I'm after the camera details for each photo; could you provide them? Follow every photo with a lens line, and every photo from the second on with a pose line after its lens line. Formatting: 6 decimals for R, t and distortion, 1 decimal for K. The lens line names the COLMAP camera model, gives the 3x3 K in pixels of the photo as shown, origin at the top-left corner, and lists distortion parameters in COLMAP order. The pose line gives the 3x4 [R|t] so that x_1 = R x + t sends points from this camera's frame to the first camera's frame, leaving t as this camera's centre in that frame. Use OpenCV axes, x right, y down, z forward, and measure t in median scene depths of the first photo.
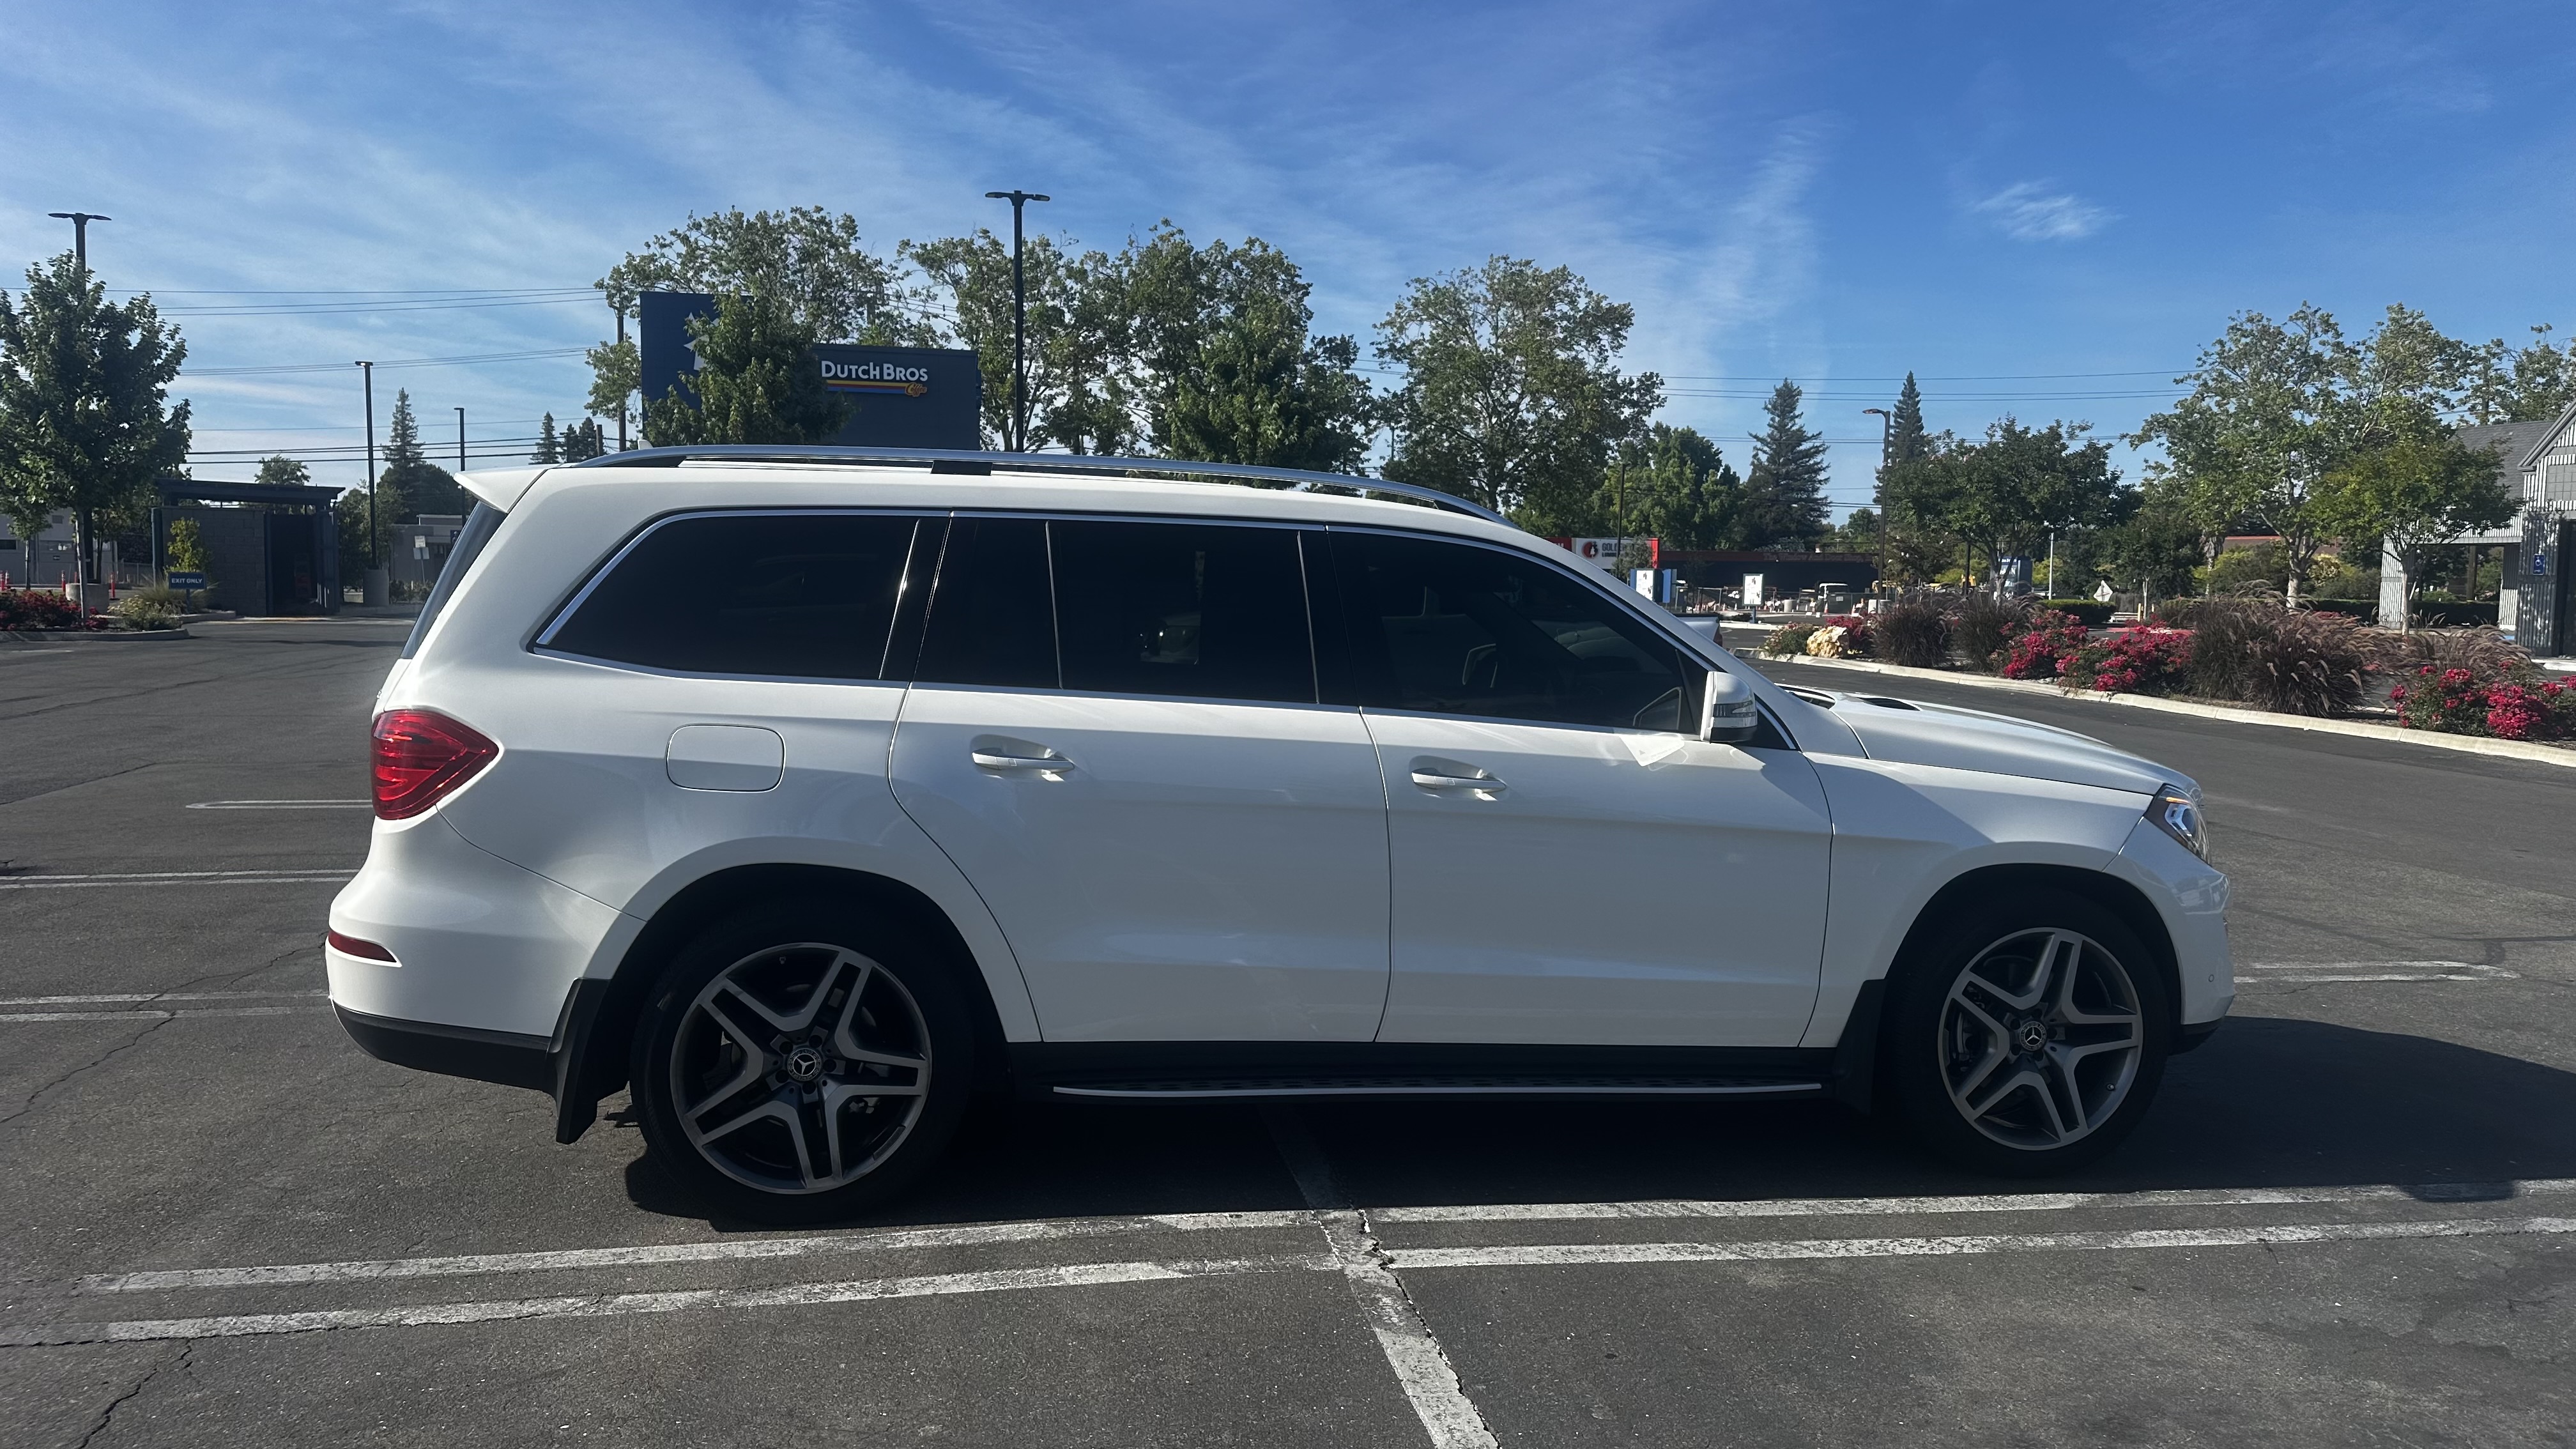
lens RADIAL K [[1792.2, 0, 1288.0], [0, 1792.2, 724.5], [0, 0, 1]] dist [0.059656, -0.098112]
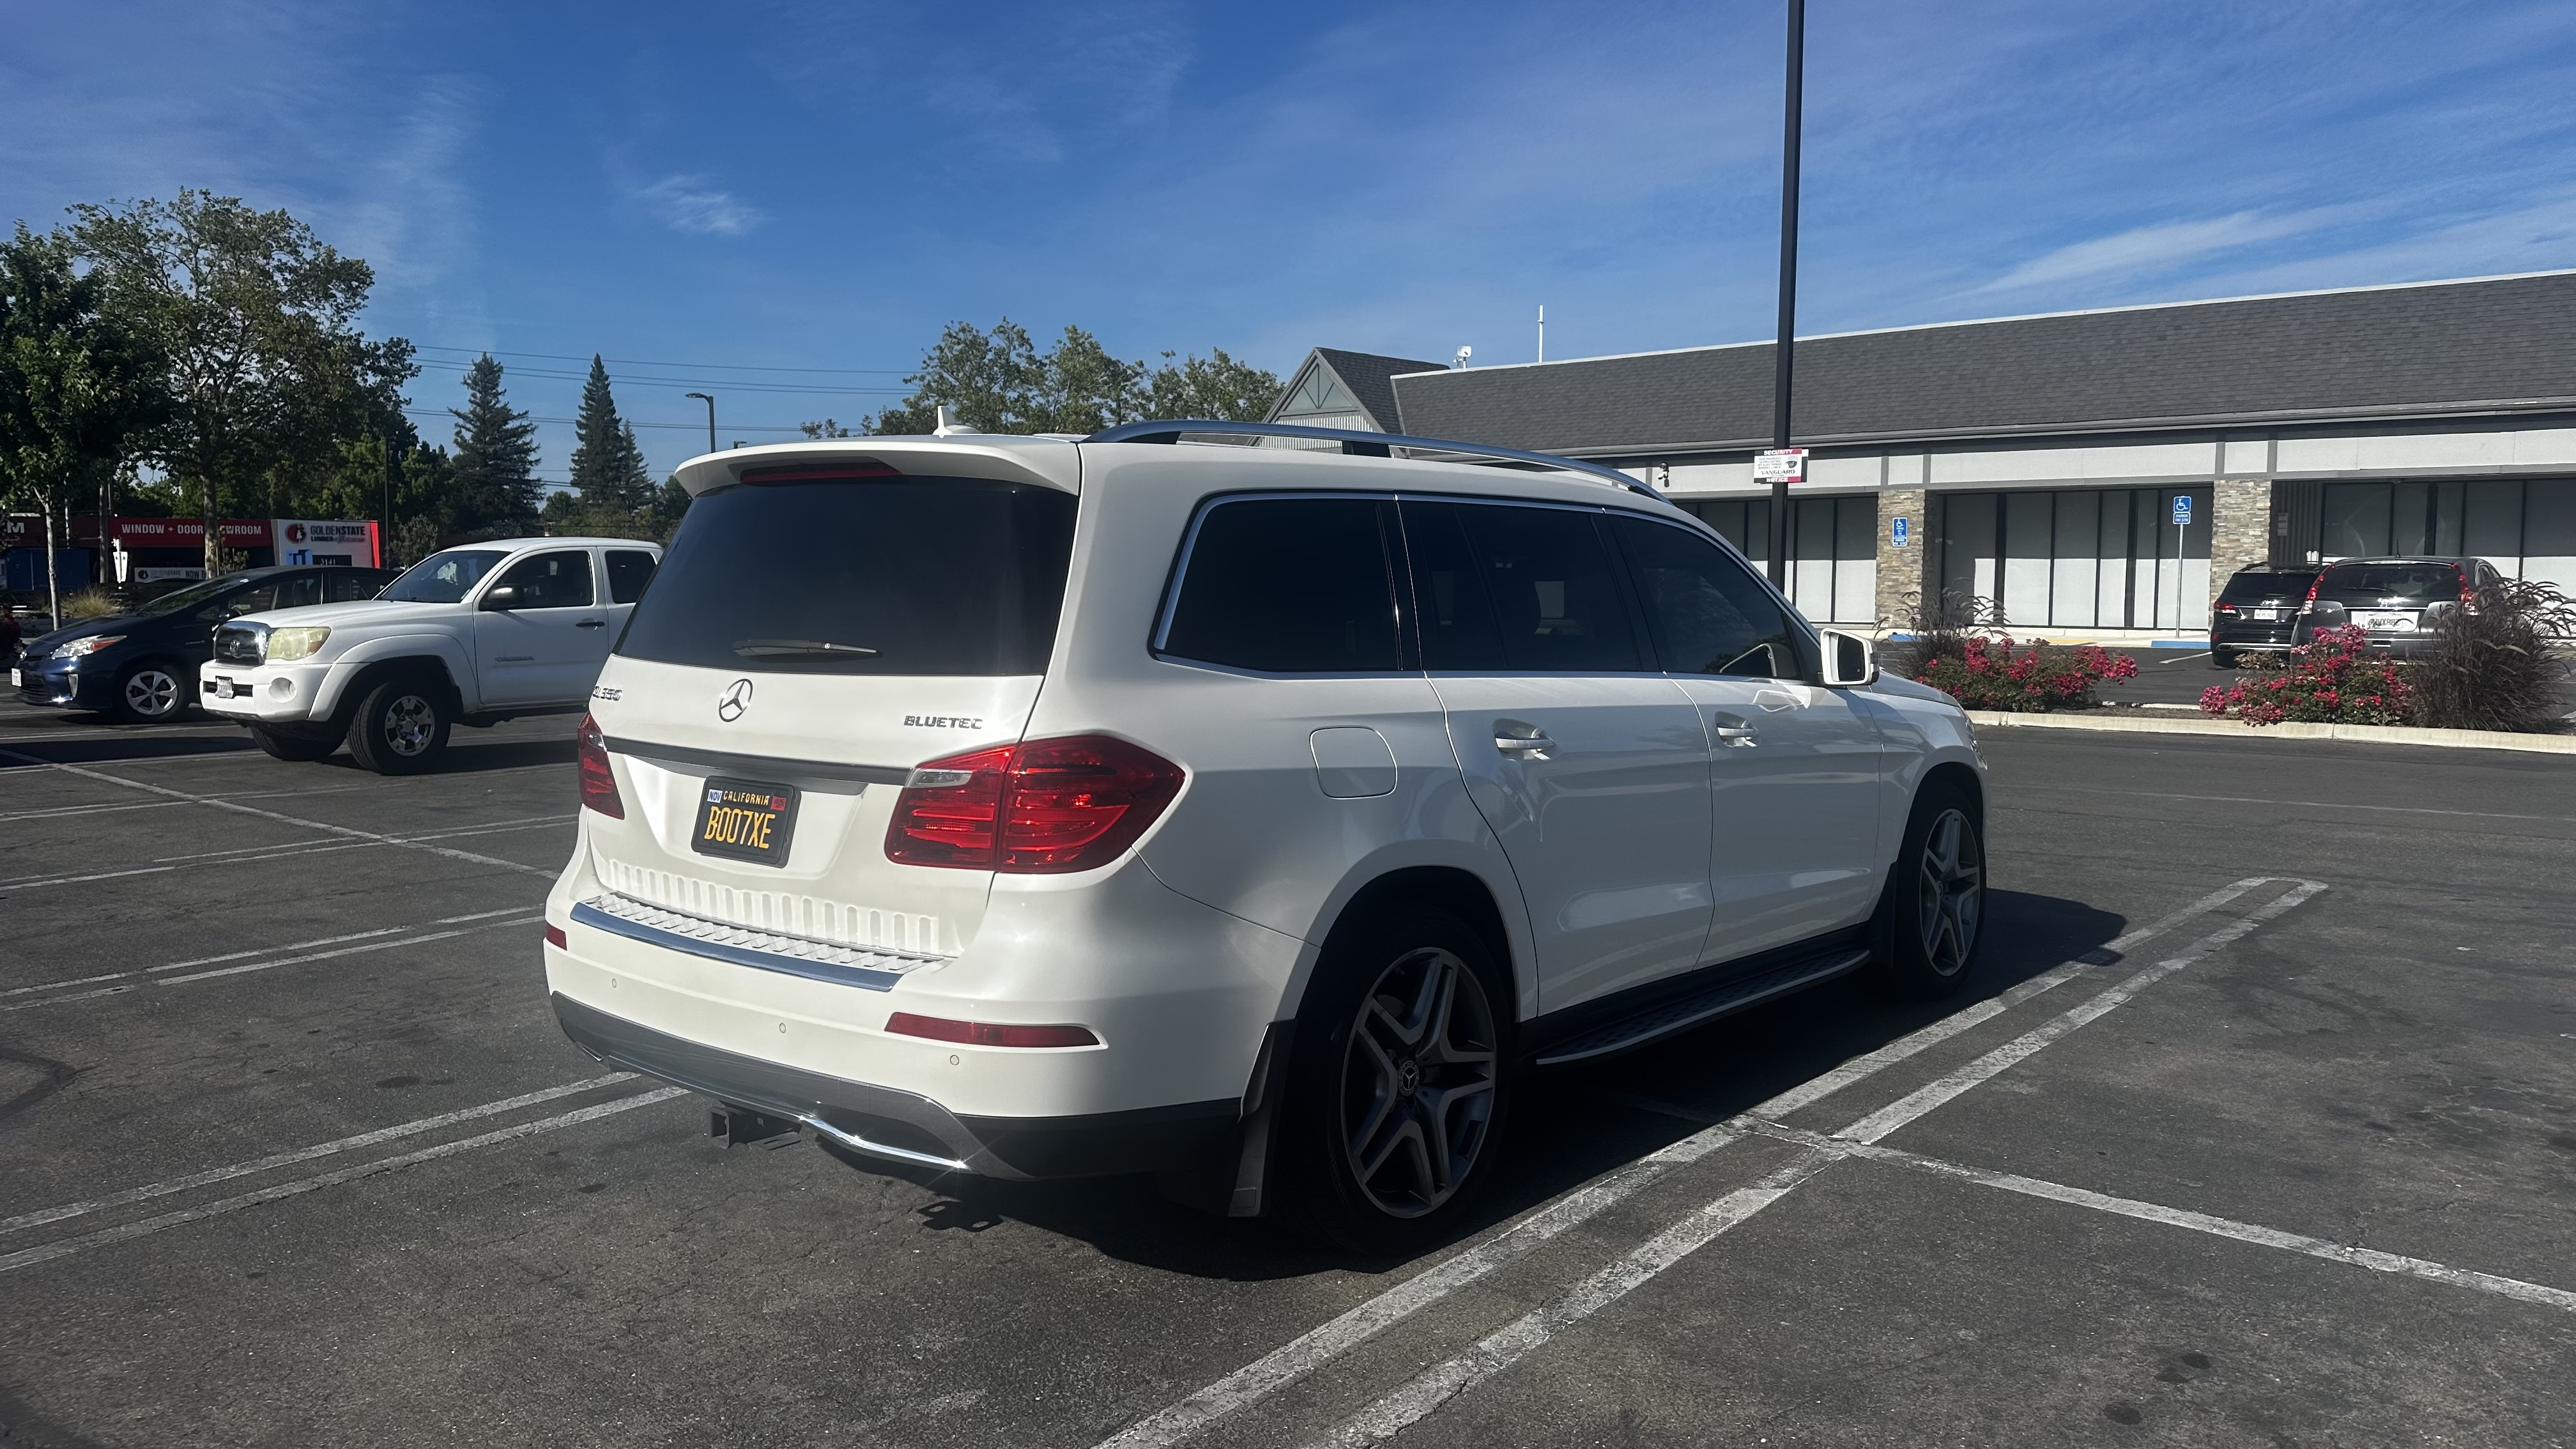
lens RADIAL K [[1770.8, 0, 1288.0], [0, 1770.8, 724.5], [0, 0, 1]] dist [0.100718, -0.154207]
pose [[0.768026, -0.071911, 0.636368, -0.810057], [0.065788, 0.997278, 0.033296, -0.028944], [-0.637031, 0.016293, 0.770666, 0.285961]]
